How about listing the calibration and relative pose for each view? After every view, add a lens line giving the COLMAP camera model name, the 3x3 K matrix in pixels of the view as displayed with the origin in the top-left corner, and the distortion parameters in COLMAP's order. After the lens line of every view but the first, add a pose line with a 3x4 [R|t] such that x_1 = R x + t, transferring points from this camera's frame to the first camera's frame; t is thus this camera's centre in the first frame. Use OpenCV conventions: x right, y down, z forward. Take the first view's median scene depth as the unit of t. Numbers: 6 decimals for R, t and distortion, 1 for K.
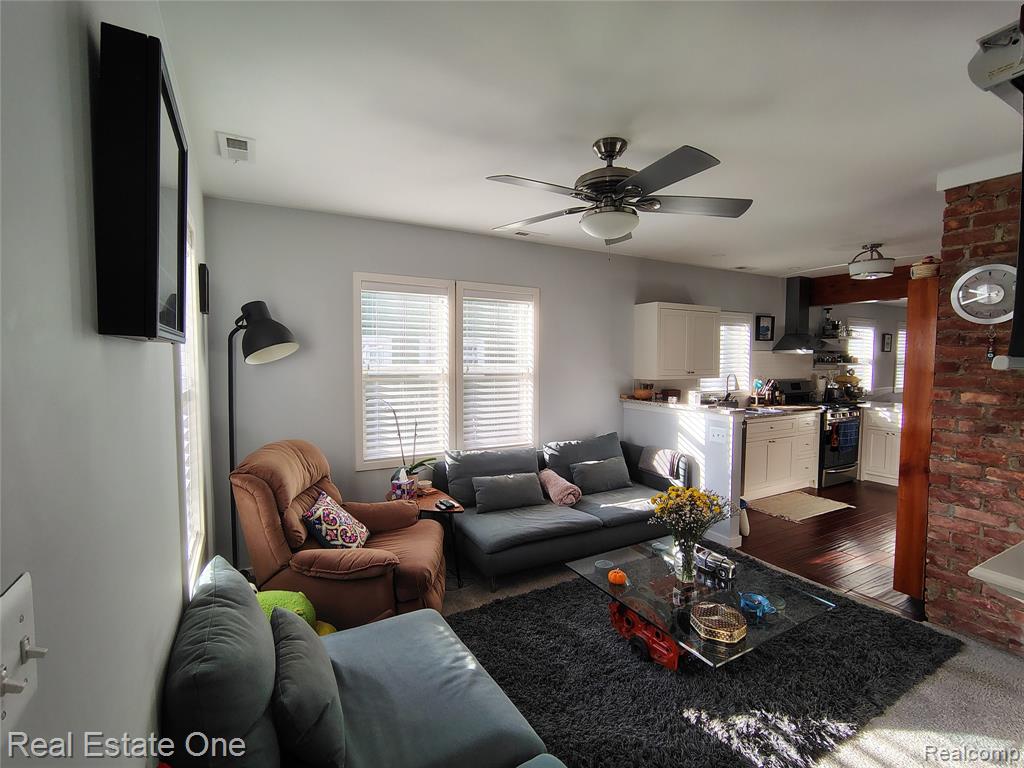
lens RADIAL K [[474.6, 0, 514.5], [0, 474.6, 382.5], [0, 0, 1]] dist [0.002028, 0.000585]
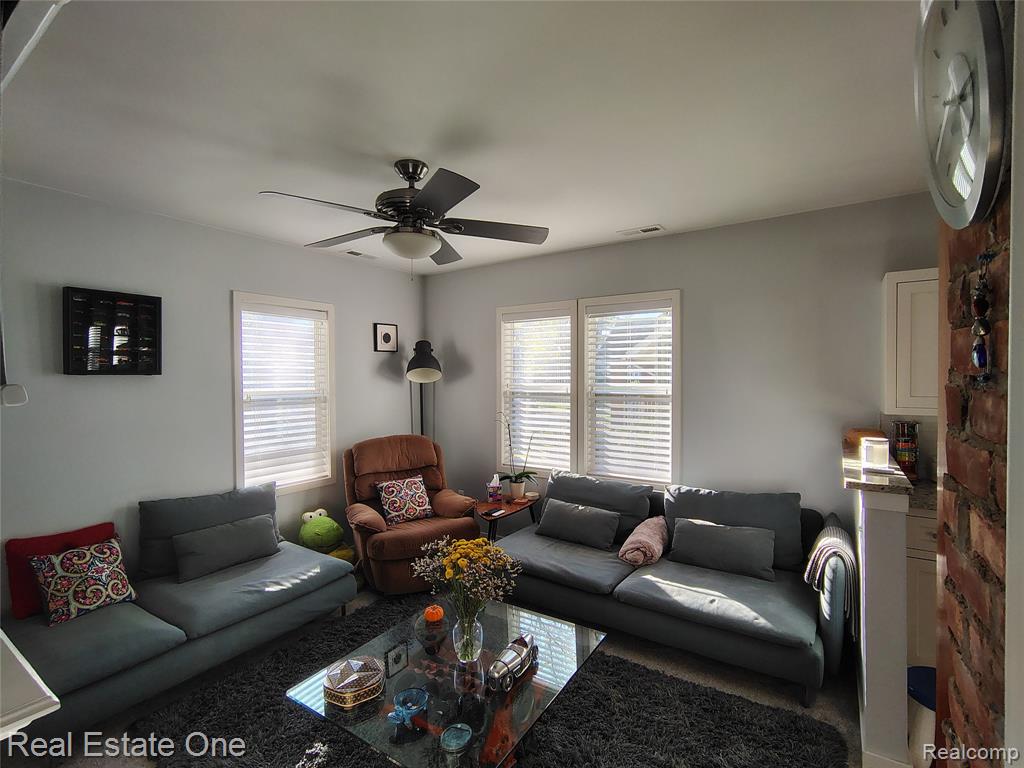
lens RADIAL K [[474.6, 0, 514.5], [0, 474.6, 382.5], [0, 0, 1]] dist [0.002028, 0.000585]
pose [[0.463347, 0.004106, -0.886168, 0.701583], [-0.041885, 0.998973, -0.017272, -0.018788], [0.885187, 0.045120, 0.463043, 0.436544]]
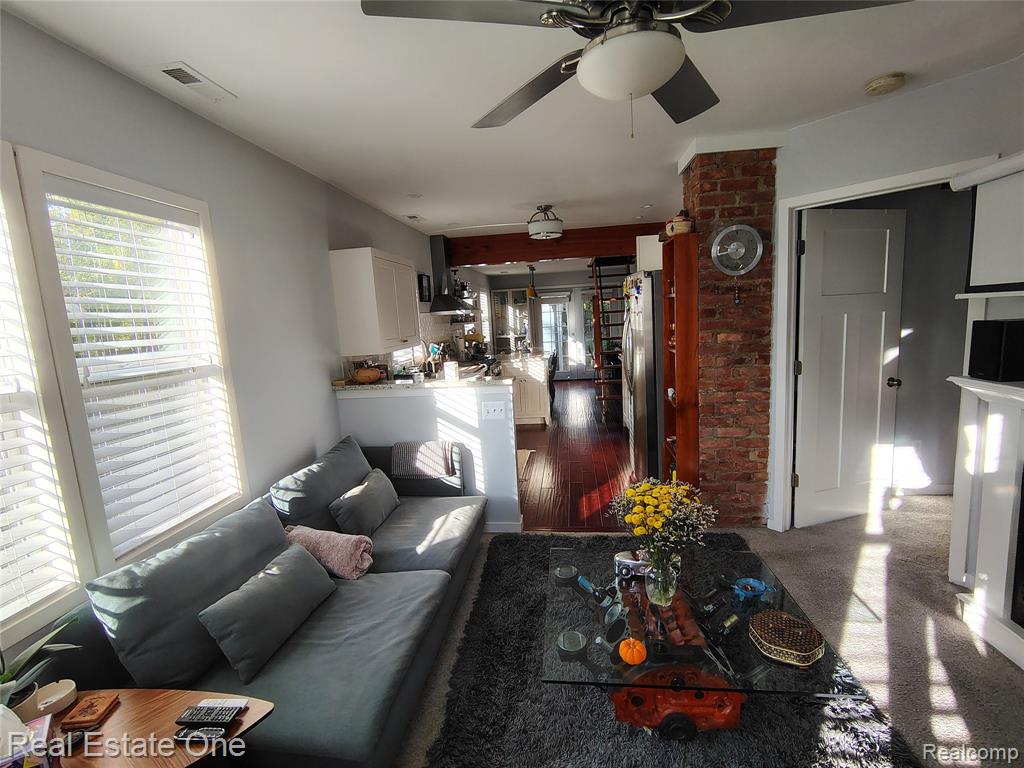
lens RADIAL K [[480.3, 0, 512.0], [0, 480.3, 384.0], [0, 0, 1]] dist [-0.010141, 0.000531]
pose [[0.588044, -0.151952, 0.794427, -0.222004], [0.102324, 0.988279, 0.113288, -0.028970], [-0.802330, 0.014670, 0.596700, 0.466532]]
